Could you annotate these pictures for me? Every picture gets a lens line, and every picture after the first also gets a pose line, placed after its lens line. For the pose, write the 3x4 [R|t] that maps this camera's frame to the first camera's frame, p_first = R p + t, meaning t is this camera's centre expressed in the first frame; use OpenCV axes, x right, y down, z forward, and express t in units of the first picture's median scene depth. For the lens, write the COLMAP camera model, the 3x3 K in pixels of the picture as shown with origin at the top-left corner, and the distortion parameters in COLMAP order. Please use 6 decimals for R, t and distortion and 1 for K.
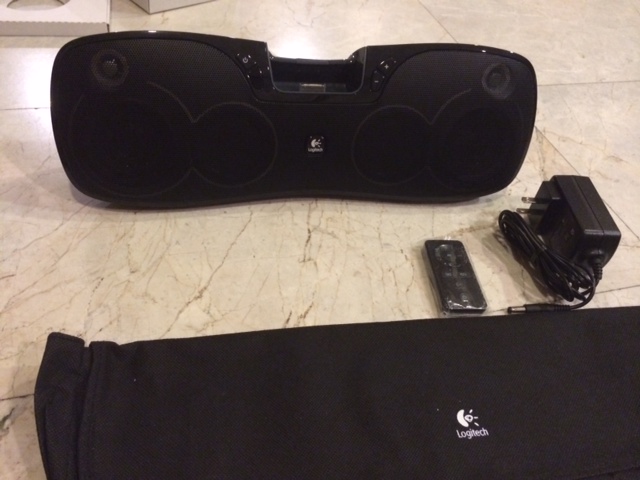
lens RADIAL K [[595.0, 0, 318.0], [0, 595.0, 242.4], [0, 0, 1]] dist [0.073494, -0.053132]
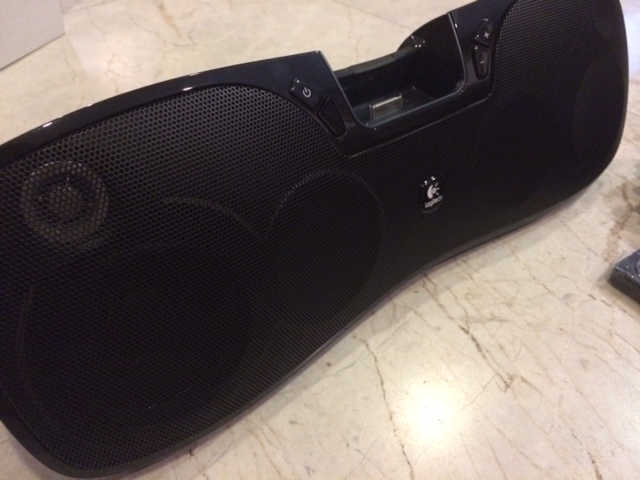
lens RADIAL K [[595.0, 0, 320.9], [0, 595.0, 236.4], [0, 0, 1]] dist [0.073494, -0.053132]
pose [[0.858836, -0.384541, 0.338423, -0.309062], [0.390279, 0.919116, 0.053931, -0.196198], [-0.331788, 0.085761, 0.939447, 0.478075]]
